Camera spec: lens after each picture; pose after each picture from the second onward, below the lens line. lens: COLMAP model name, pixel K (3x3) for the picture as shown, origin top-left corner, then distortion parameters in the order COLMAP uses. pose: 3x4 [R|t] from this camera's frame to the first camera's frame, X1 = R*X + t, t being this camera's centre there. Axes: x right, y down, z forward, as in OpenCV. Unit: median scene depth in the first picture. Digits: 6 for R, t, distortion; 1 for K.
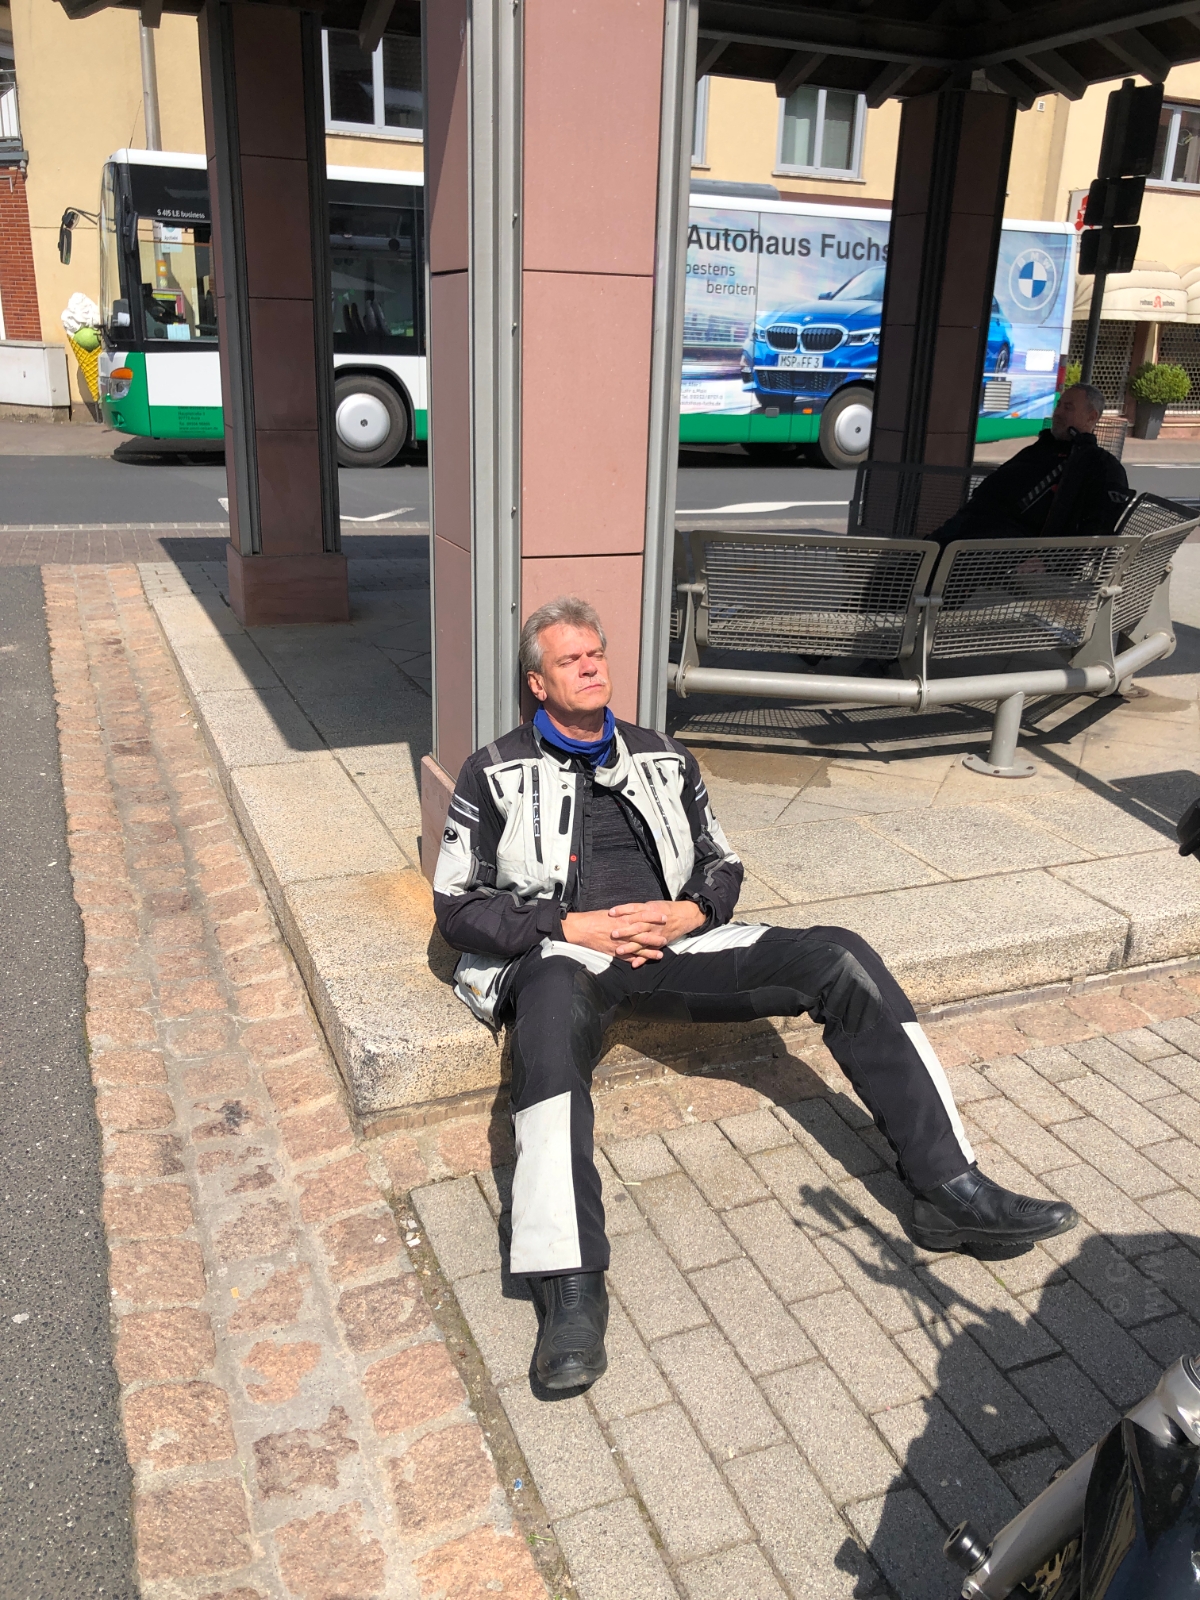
lens RADIAL K [[1302.3, 0, 596.6], [0, 1302.3, 804.9], [0, 0, 1]] dist [-0.017039, 0.027470]
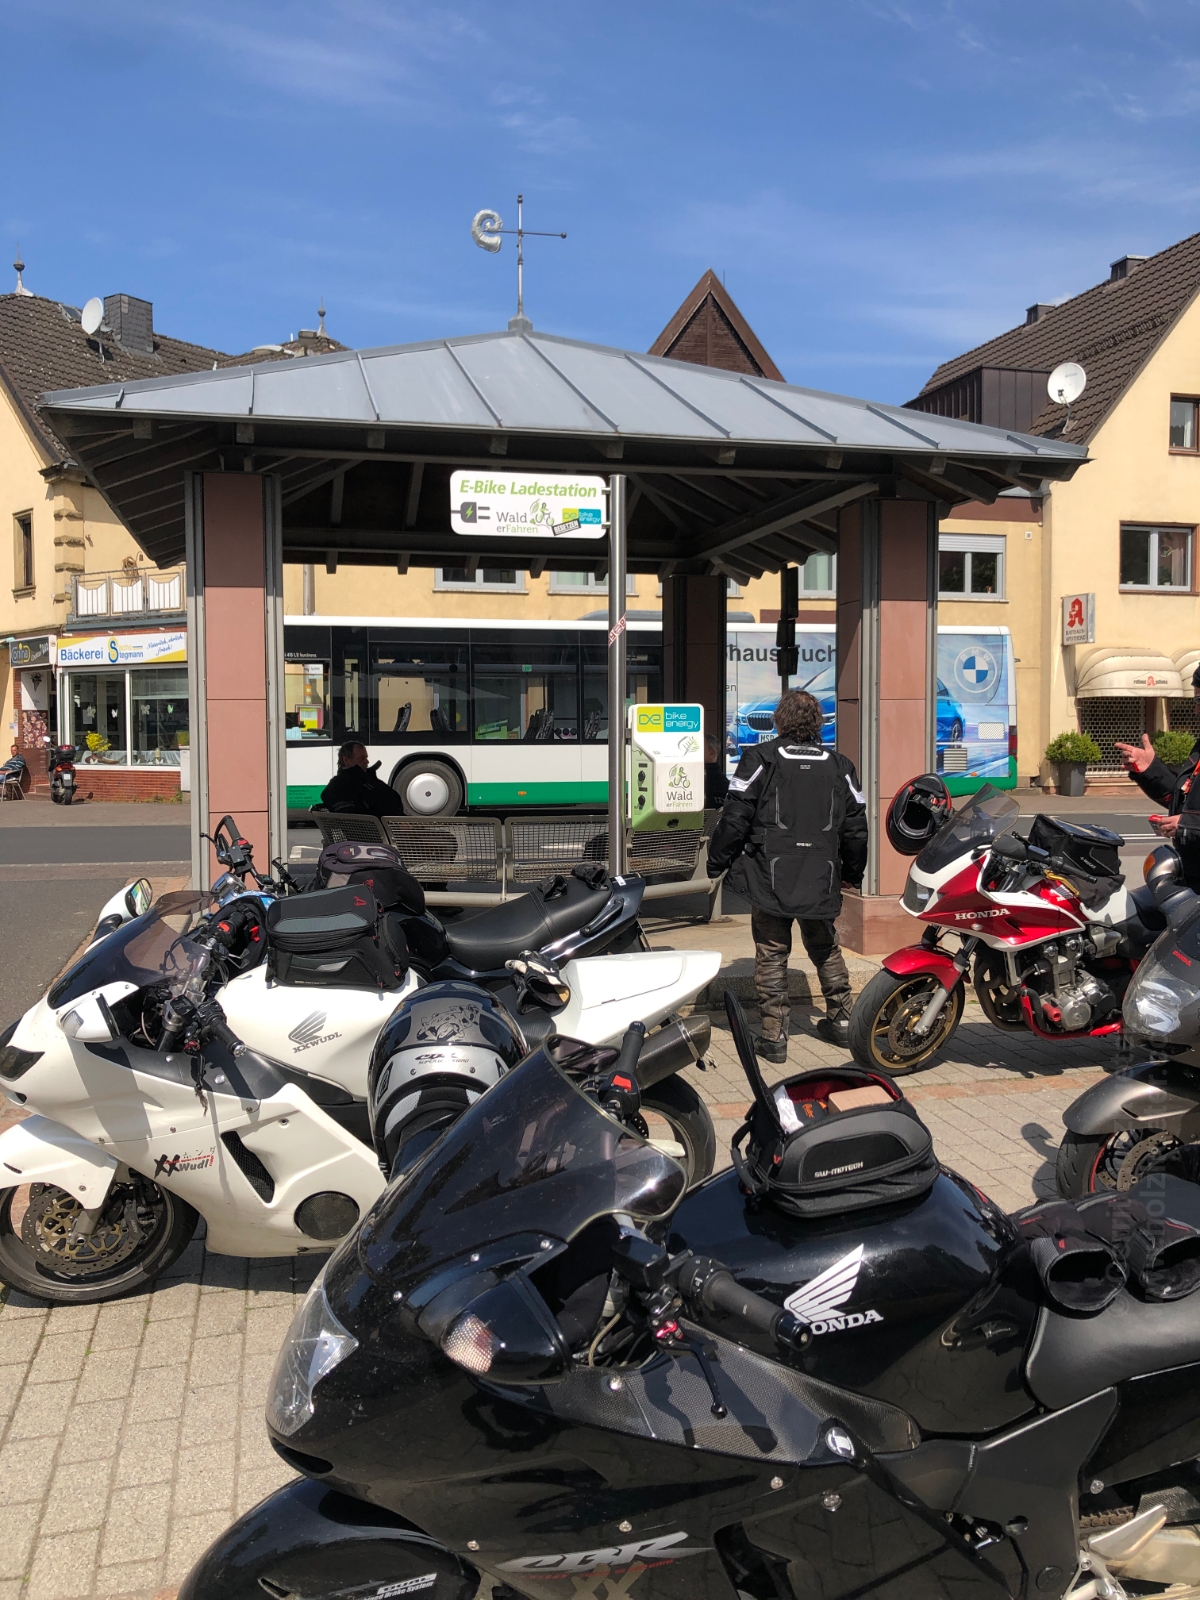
lens RADIAL K [[1302.3, 0, 604.2], [0, 1302.3, 796.5], [0, 0, 1]] dist [-0.017039, 0.027470]
pose [[0.989615, -0.030214, -0.140534, 0.155010], [-0.012373, 0.956128, -0.292688, 0.078821], [0.143211, 0.291387, 0.945825, -0.189594]]
